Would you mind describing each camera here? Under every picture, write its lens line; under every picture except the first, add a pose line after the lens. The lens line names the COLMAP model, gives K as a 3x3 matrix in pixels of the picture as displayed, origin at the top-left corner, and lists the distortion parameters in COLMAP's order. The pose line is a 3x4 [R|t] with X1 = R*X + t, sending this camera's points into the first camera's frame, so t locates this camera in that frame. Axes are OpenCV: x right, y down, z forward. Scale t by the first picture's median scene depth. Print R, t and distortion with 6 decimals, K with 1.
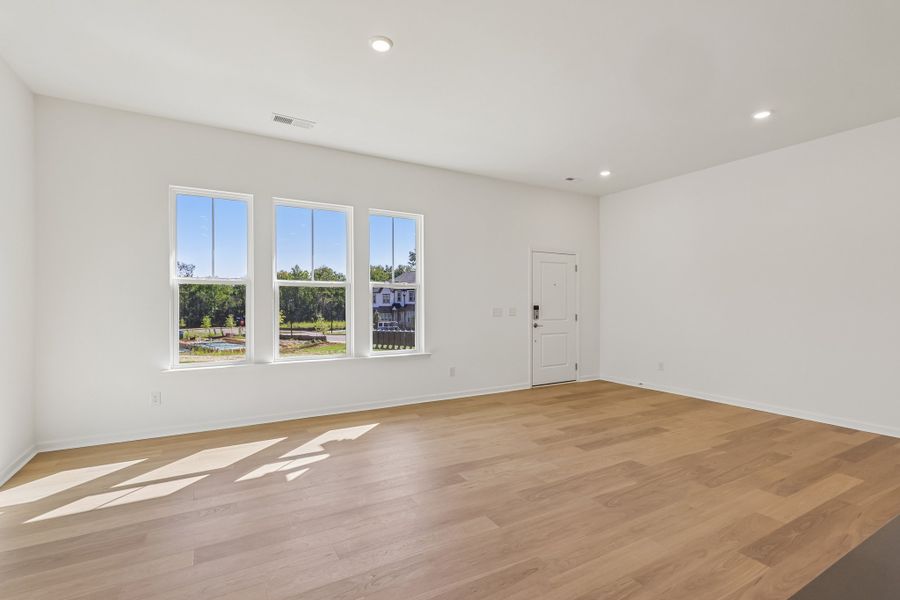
lens RADIAL K [[419.4, 0, 452.0], [0, 419.4, 306.1], [0, 0, 1]] dist [0.000066, 0.001909]
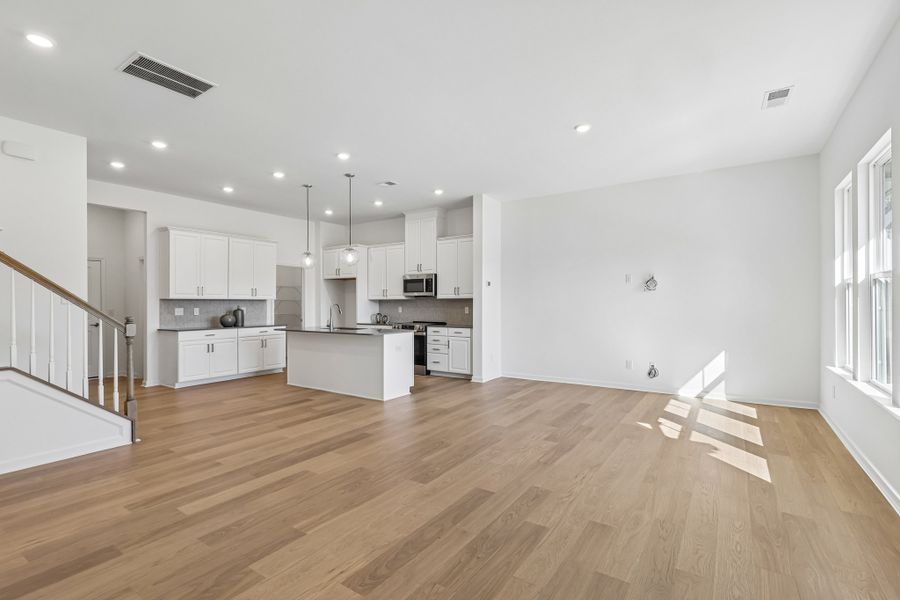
lens RADIAL K [[419.4, 0, 451.5], [0, 419.4, 301.0], [0, 0, 1]] dist [0.000066, 0.001909]
pose [[-0.898091, -0.002646, -0.439801, 0.565211], [-0.001522, 0.999995, -0.002909, -0.006957], [0.439807, -0.001943, -0.898090, 1.339513]]
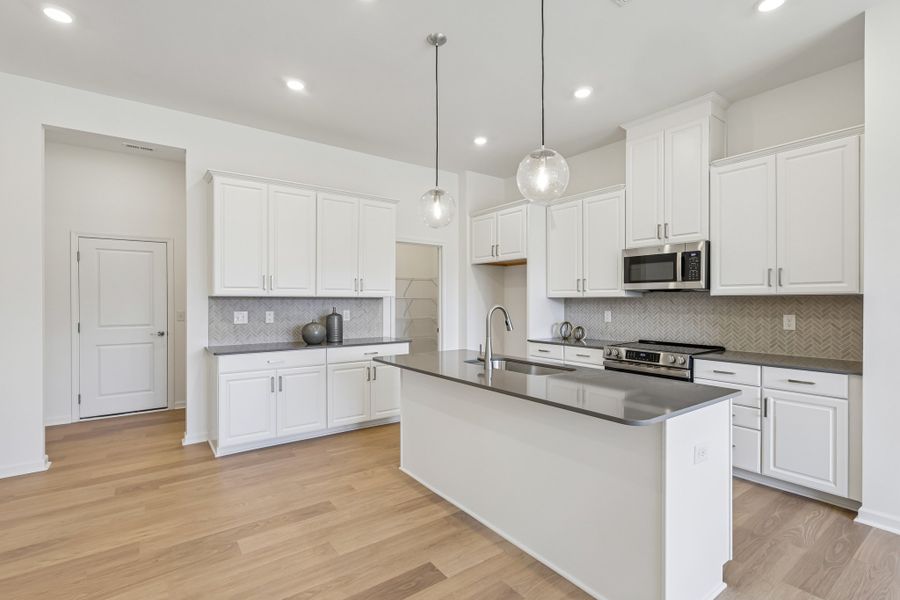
lens RADIAL K [[419.4, 0, 452.8], [0, 419.4, 302.0], [0, 0, 1]] dist [0.000066, 0.001909]
pose [[-0.993627, -0.003321, -0.112670, 0.429509], [-0.003998, 0.999975, 0.005781, -0.011774], [0.112648, 0.006194, -0.993616, 0.505535]]
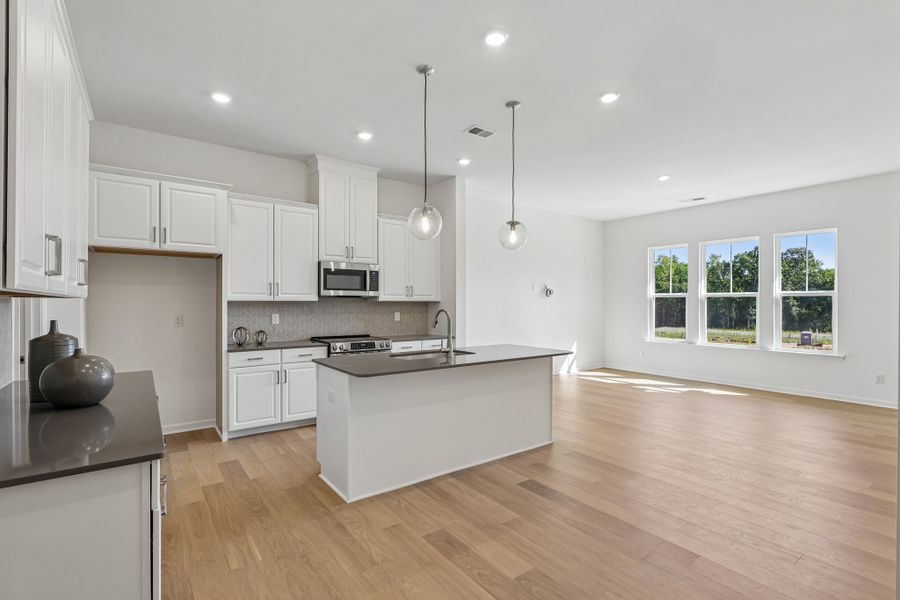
lens RADIAL K [[419.4, 0, 452.7], [0, 419.4, 303.8], [0, 0, 1]] dist [0.000066, 0.001909]
pose [[0.116208, -0.001238, -0.993224, 1.060750], [-0.006528, 0.999977, -0.002010, -0.012080], [0.993203, 0.006717, 0.116198, -0.135115]]
